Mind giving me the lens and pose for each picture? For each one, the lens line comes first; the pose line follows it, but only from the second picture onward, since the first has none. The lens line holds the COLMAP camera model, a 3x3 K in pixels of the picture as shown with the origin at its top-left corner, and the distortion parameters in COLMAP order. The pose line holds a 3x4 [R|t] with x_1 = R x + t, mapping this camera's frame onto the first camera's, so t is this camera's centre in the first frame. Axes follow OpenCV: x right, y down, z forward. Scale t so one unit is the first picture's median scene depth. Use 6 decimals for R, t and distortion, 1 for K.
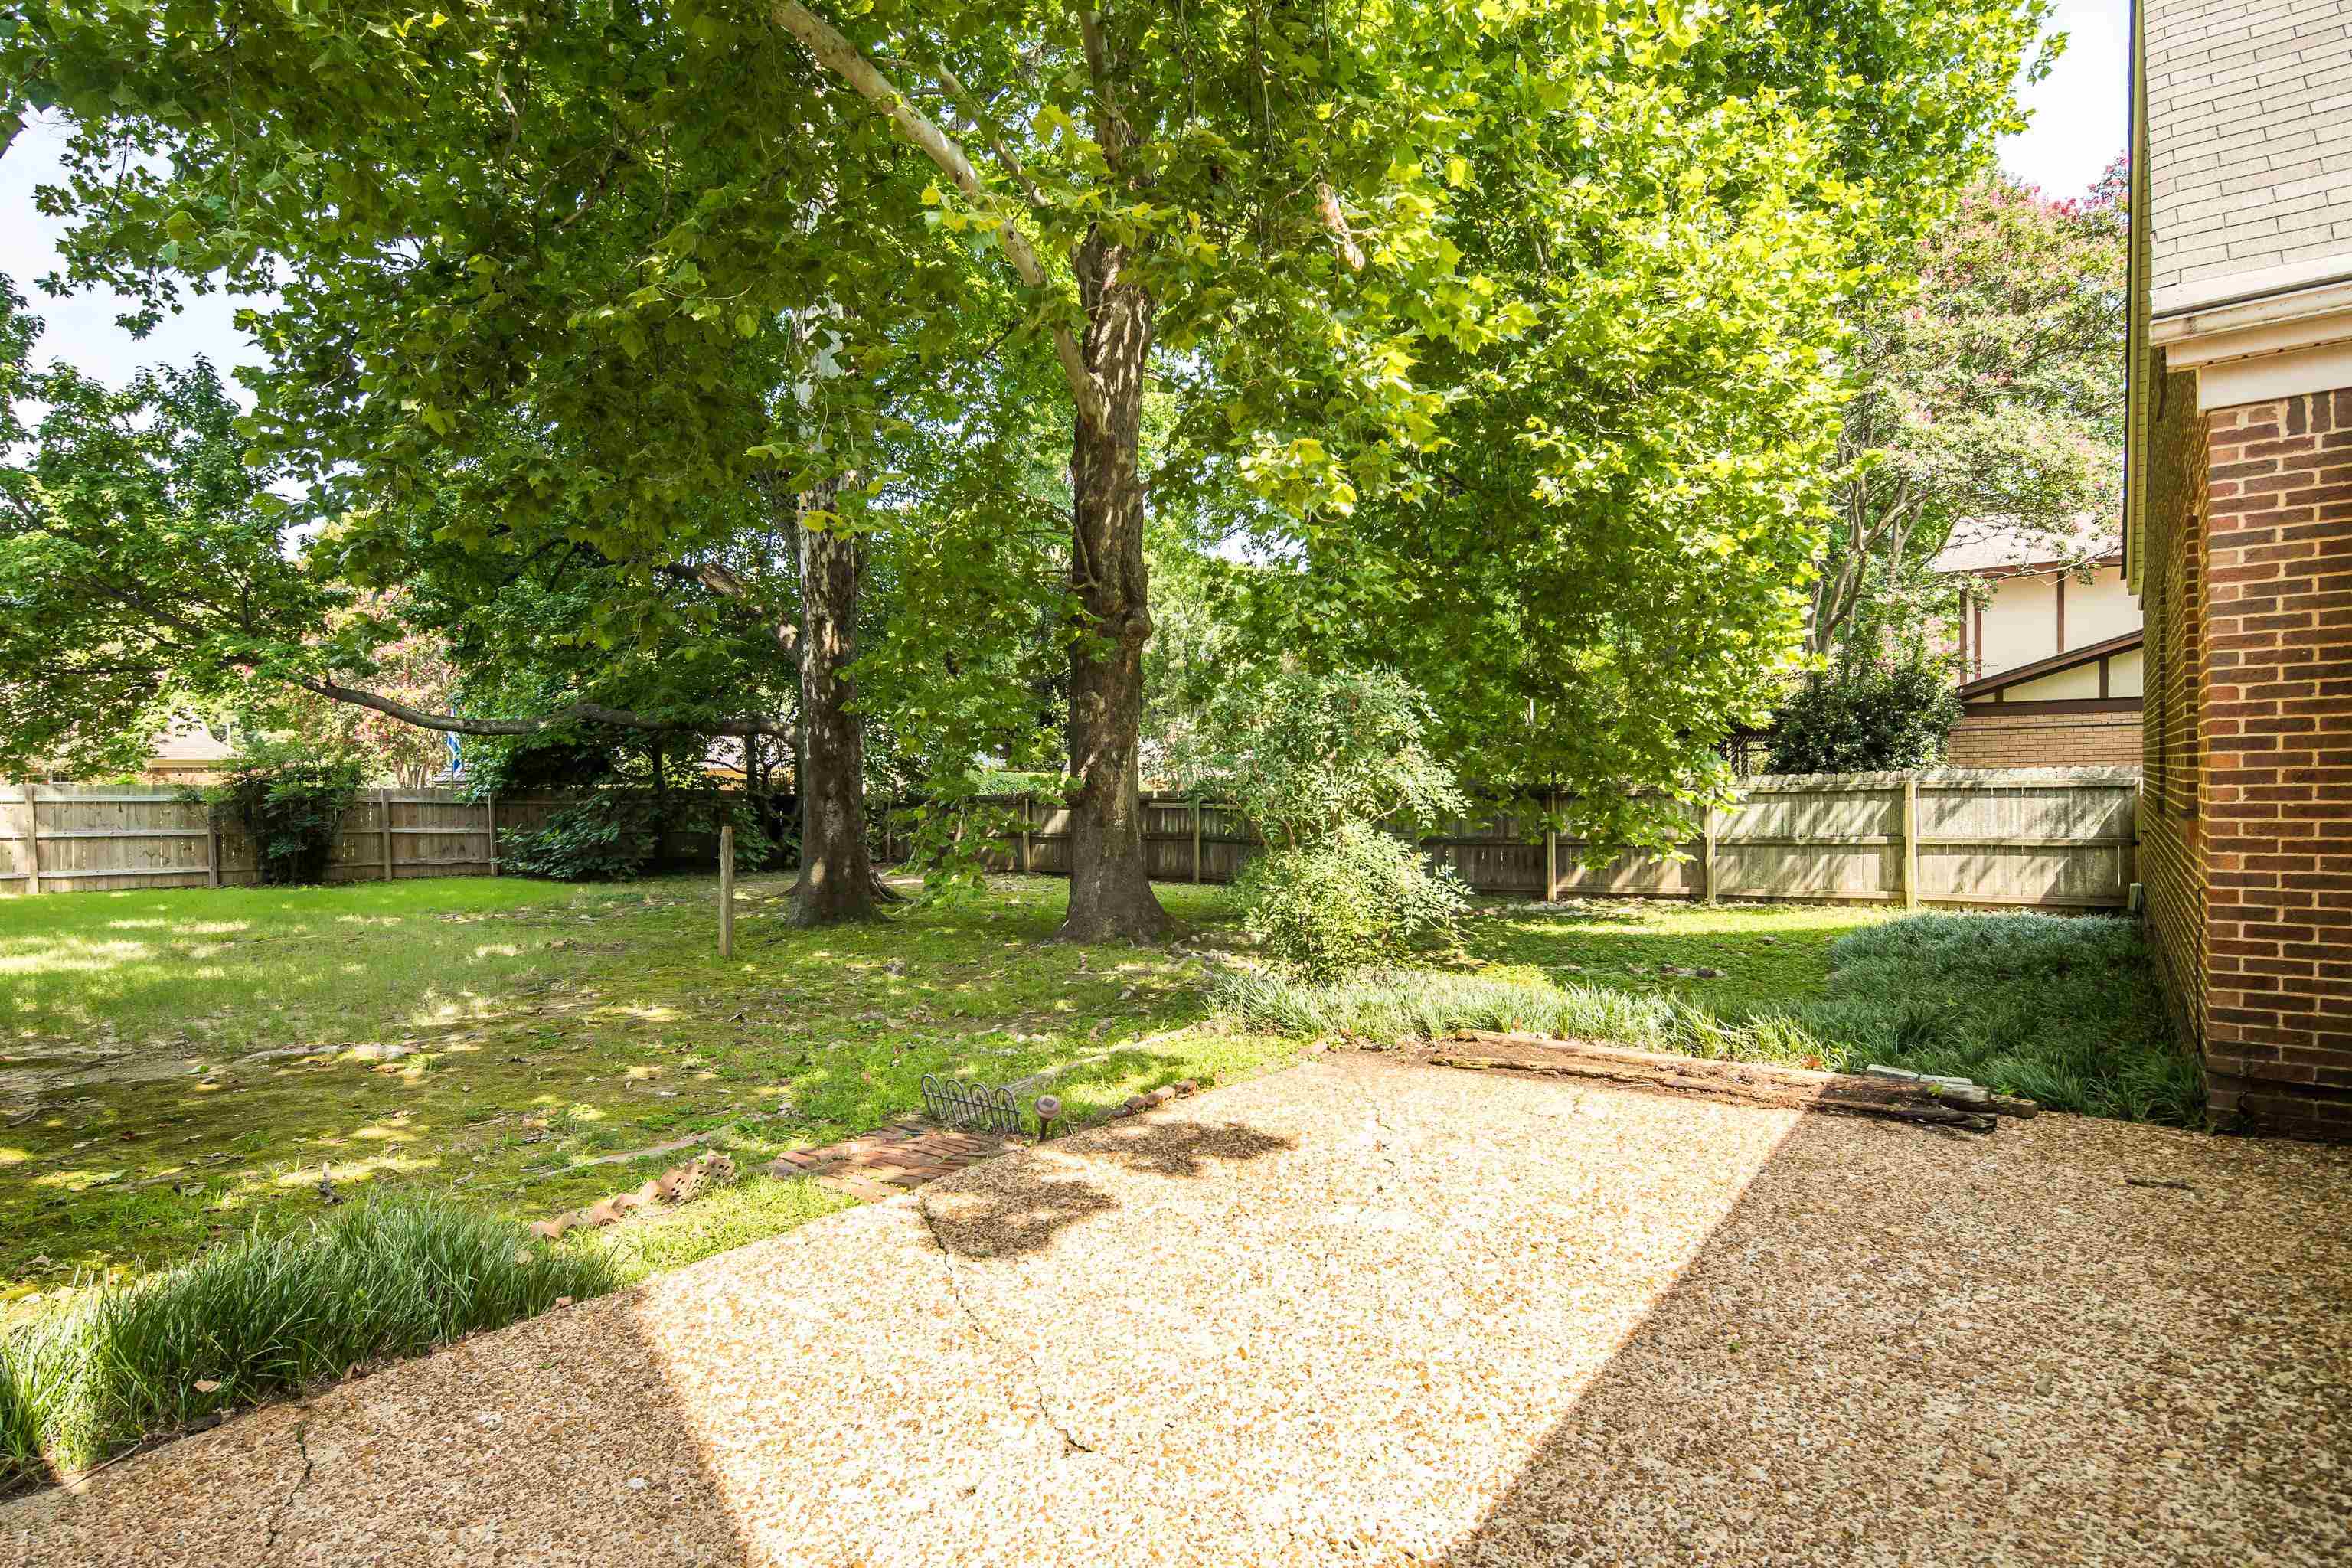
lens RADIAL K [[1162.0, 0, 1188.8], [0, 1162.0, 788.3], [0, 0, 1]] dist [-0.010899, 0.000065]
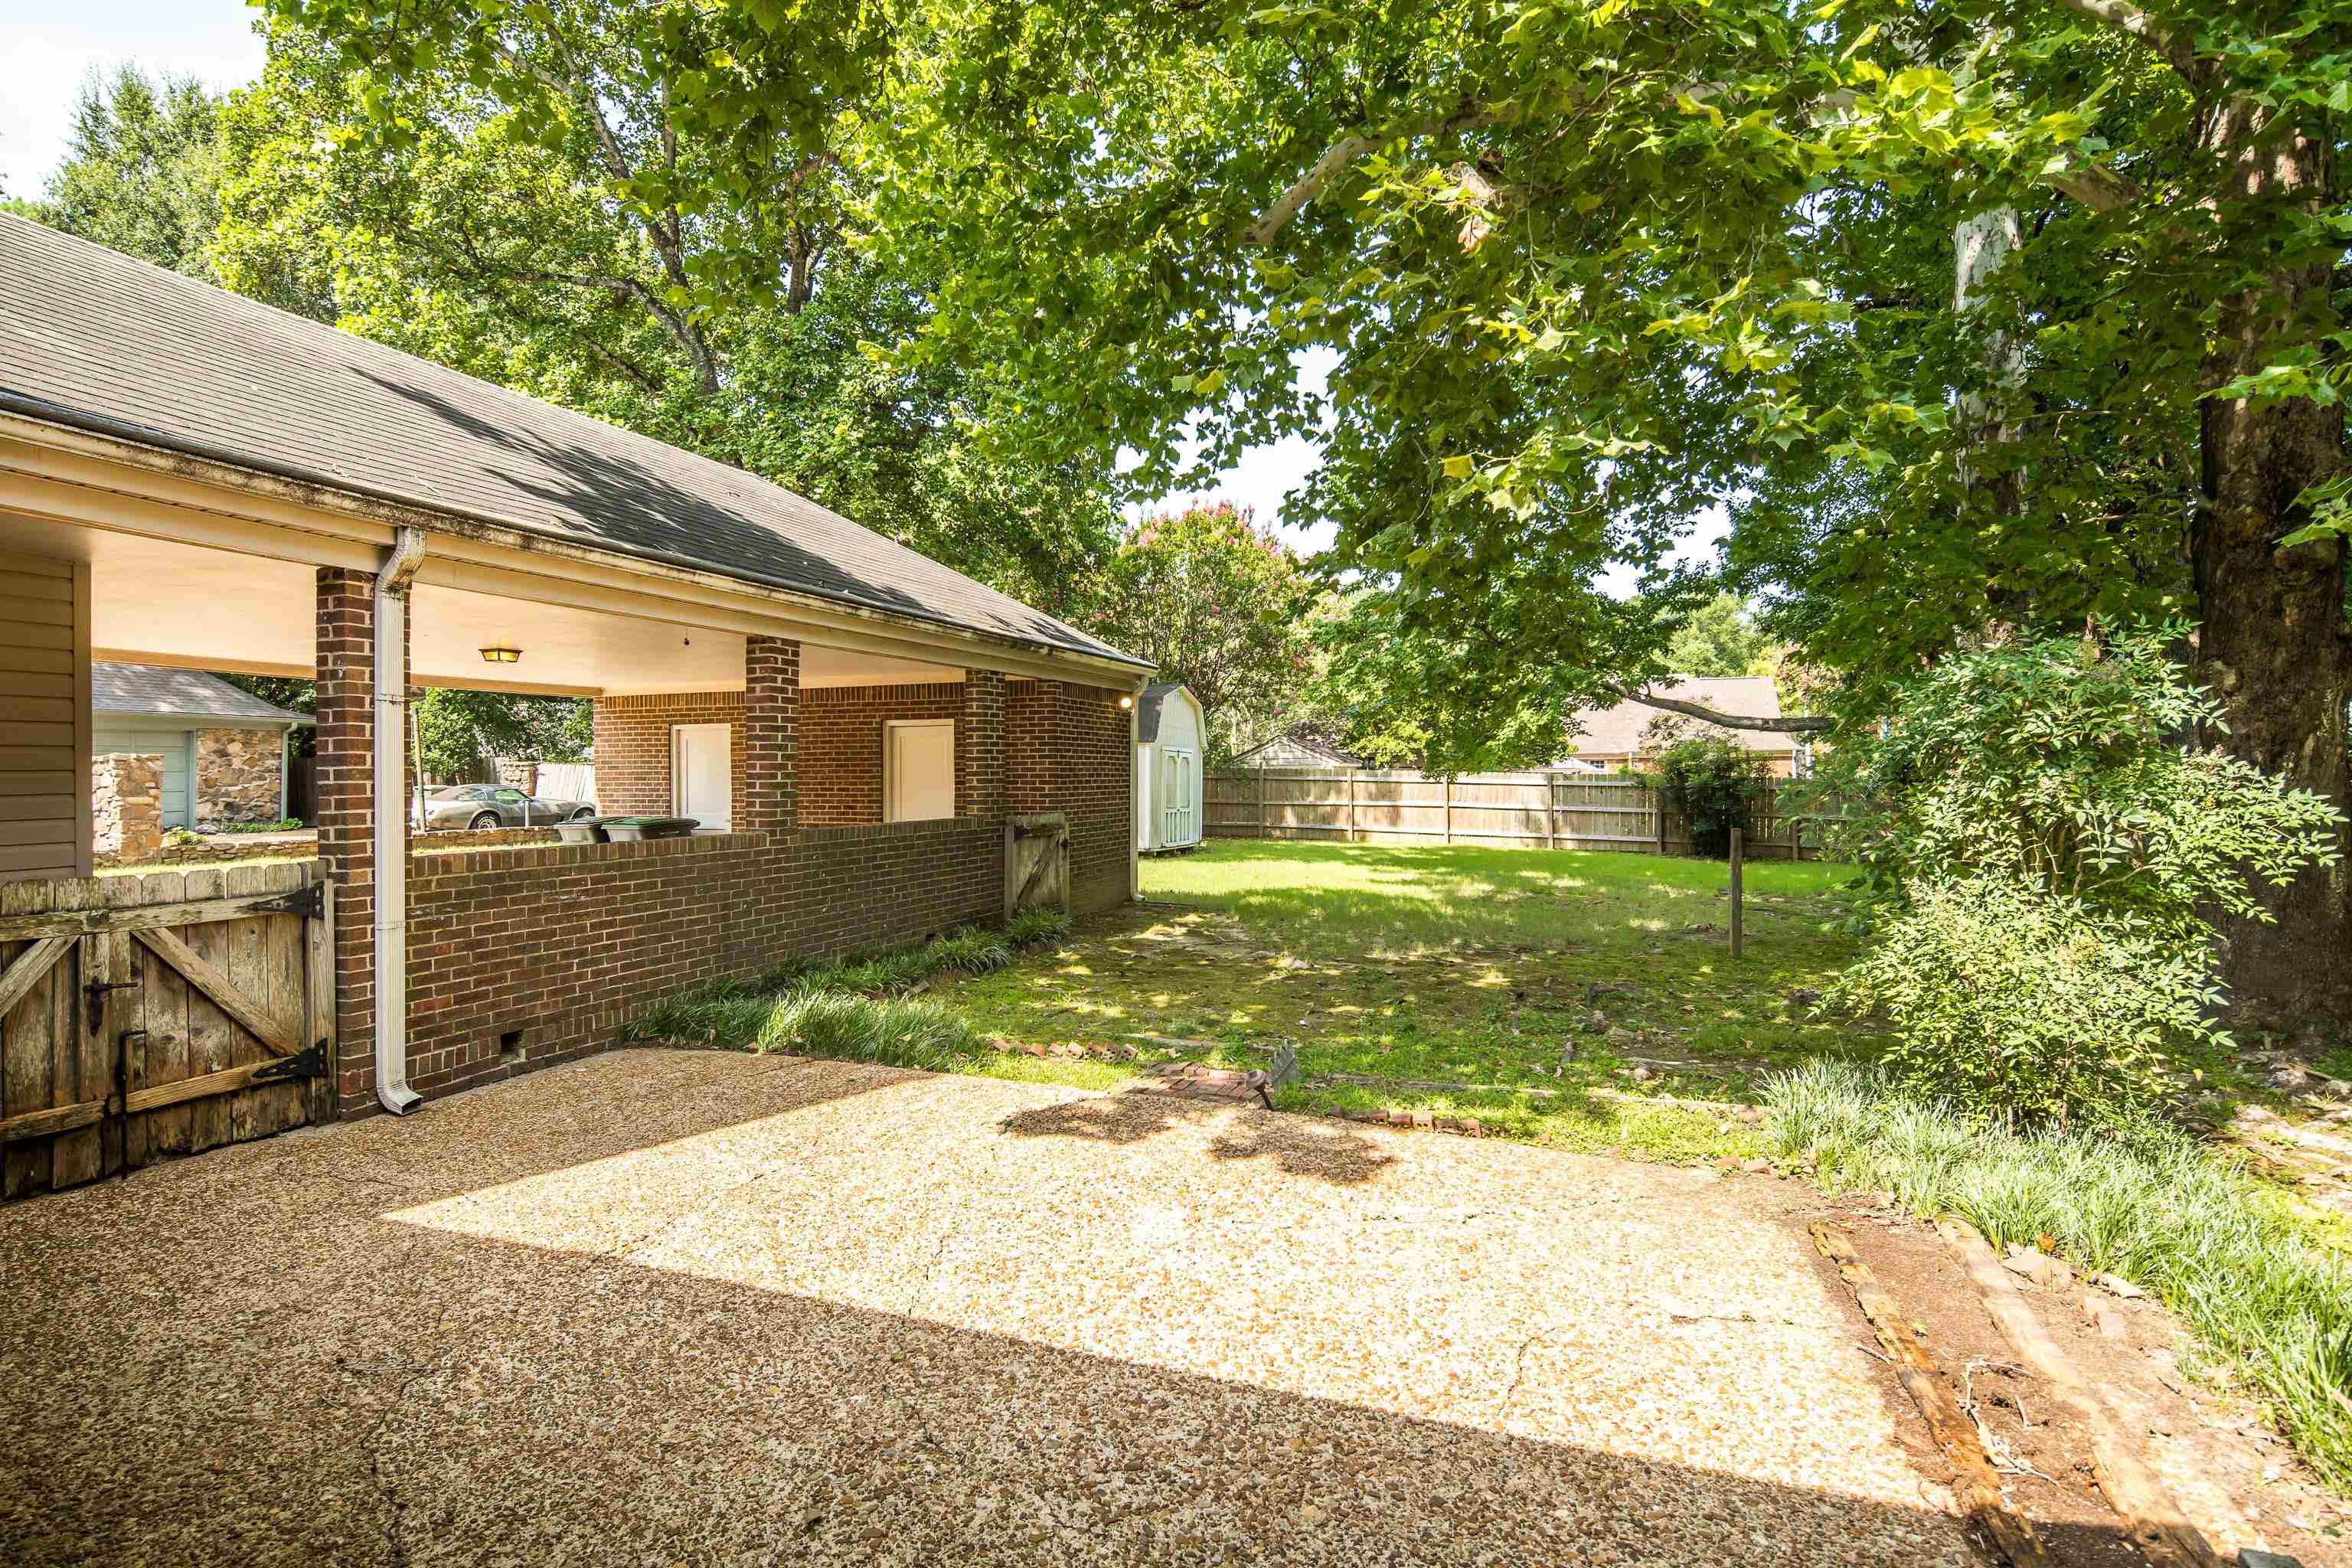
lens RADIAL K [[1162.0, 0, 1191.0], [0, 1162.0, 774.8], [0, 0, 1]] dist [-0.010899, 0.000065]
pose [[0.315511, 0.014512, -0.948811, 1.052845], [-0.012281, 0.999862, 0.011209, -0.049571], [0.948843, 0.008116, 0.315645, 0.614330]]
